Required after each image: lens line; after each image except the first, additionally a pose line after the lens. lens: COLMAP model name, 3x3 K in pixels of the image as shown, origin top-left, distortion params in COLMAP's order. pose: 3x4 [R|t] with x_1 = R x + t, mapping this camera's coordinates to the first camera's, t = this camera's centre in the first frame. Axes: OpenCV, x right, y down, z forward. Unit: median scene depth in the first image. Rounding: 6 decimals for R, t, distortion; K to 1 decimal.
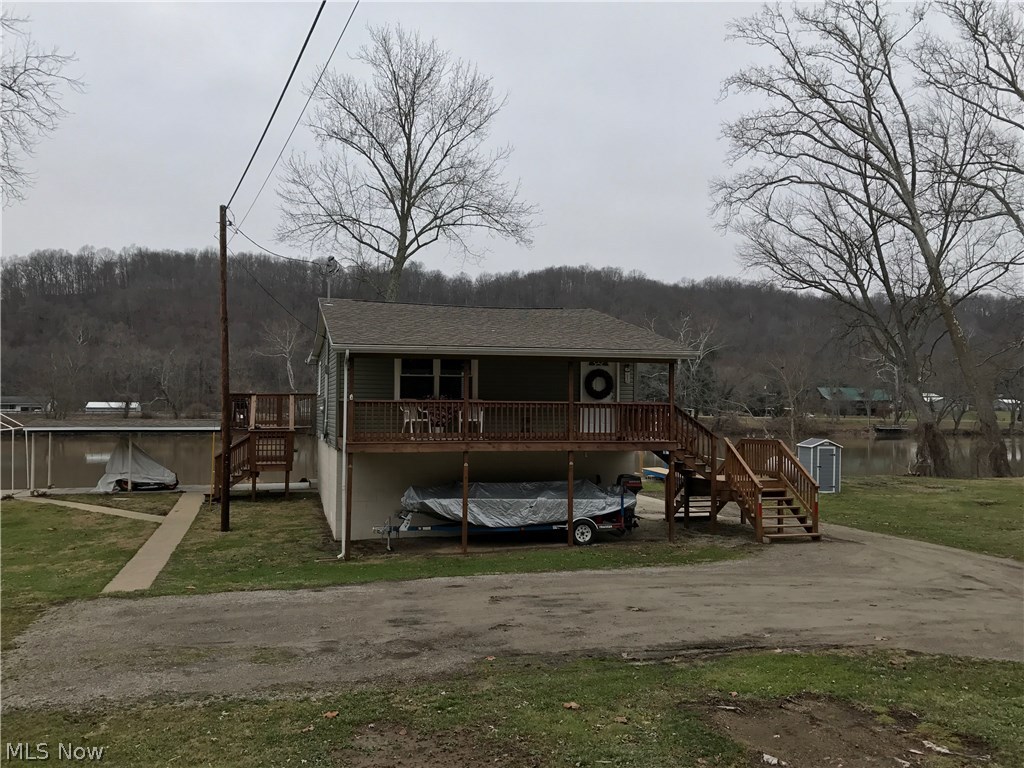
lens RADIAL K [[926.7, 0, 506.8], [0, 926.7, 381.2], [0, 0, 1]] dist [0.030198, -0.013849]
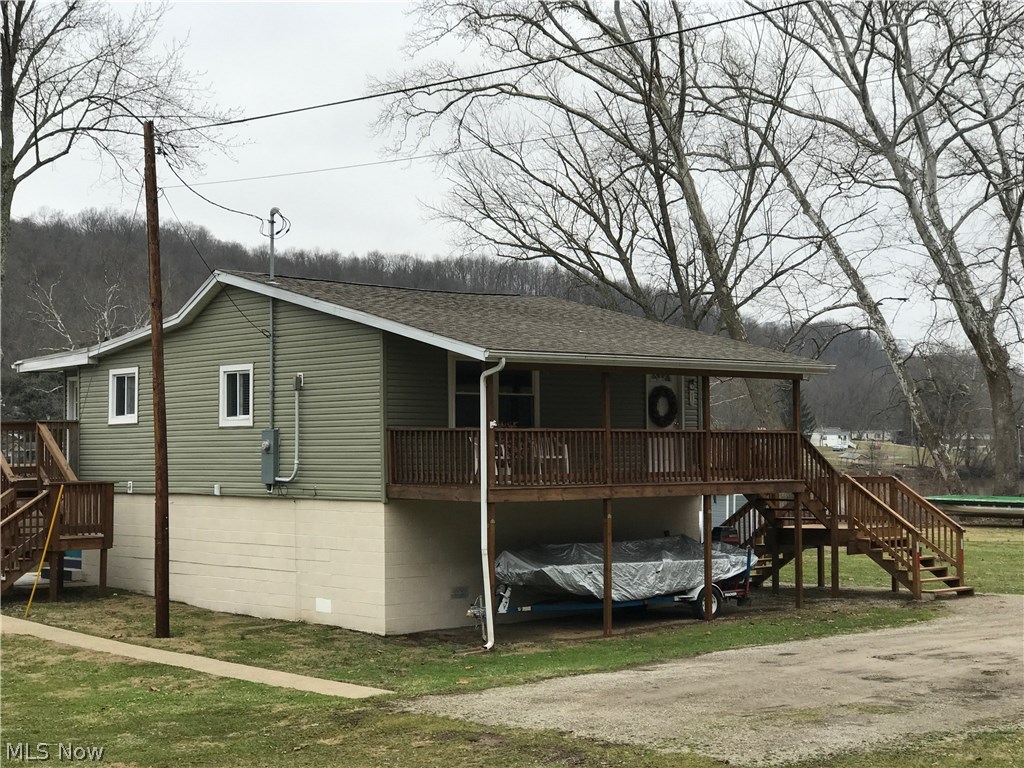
lens RADIAL K [[1715.4, 0, 521.9], [0, 1715.4, 391.1], [0, 0, 1]] dist [0.002934, 0.000000]
pose [[0.883528, 0.005922, 0.468342, -0.648409], [-0.003481, 0.999975, -0.006078, -0.000286], [-0.468366, 0.003739, 0.883527, -0.147656]]
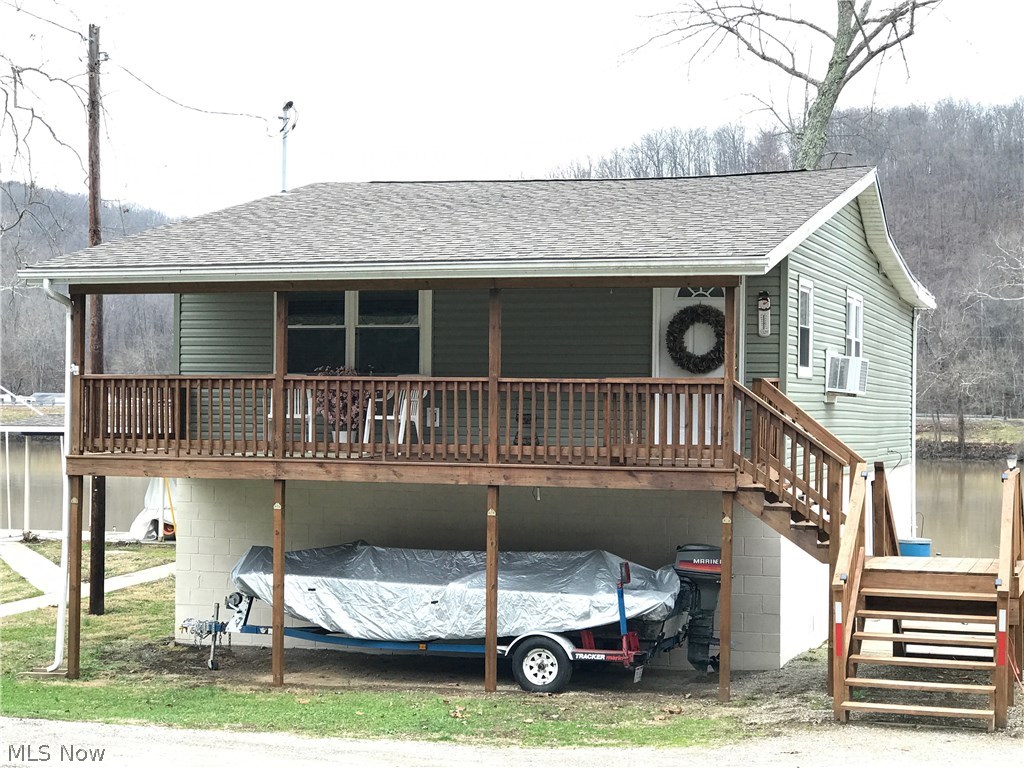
lens RADIAL K [[1862.8, 0, 487.1], [0, 1862.8, 402.0], [0, 0, 1]] dist [0.046671, 0.000000]
pose [[0.832475, 0.003744, -0.554050, 0.520343], [0.011787, 0.999631, 0.024464, 0.010419], [0.553937, -0.026897, 0.832124, 0.209346]]
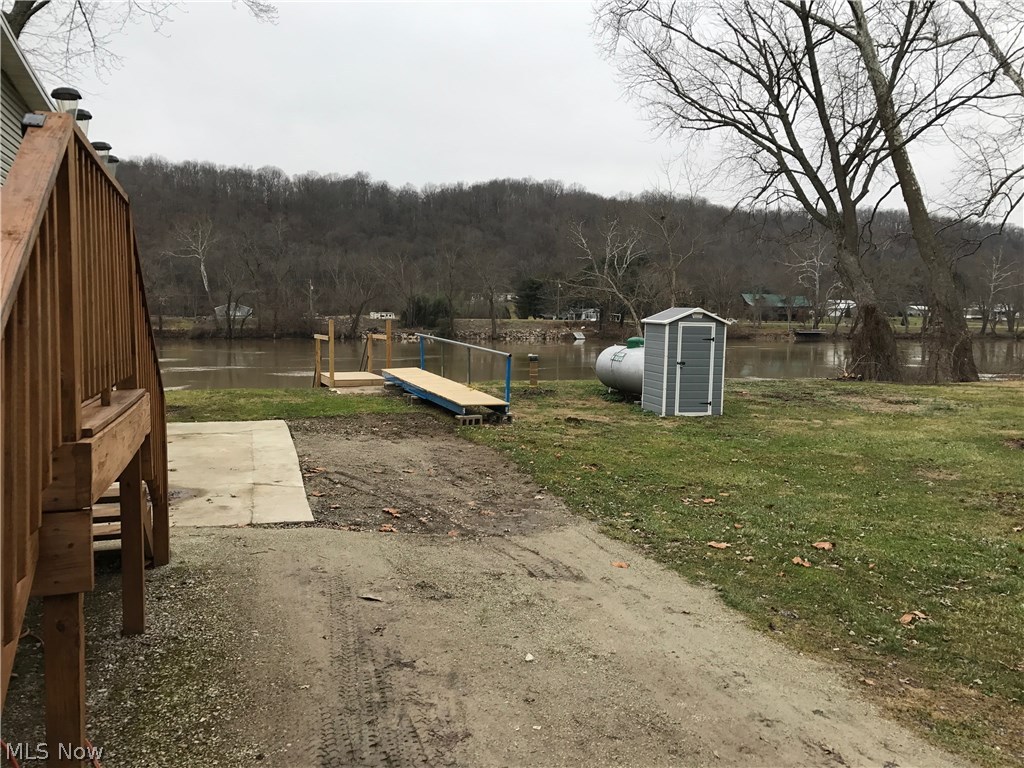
lens RADIAL K [[841.4, 0, 507.8], [0, 841.4, 377.3], [0, 0, 1]] dist [0.035073, -0.021622]
pose [[0.998798, -0.001938, 0.048985, 0.331461], [-0.002926, 0.995079, 0.099039, 0.082741], [-0.048935, -0.099063, 0.993877, 0.836742]]
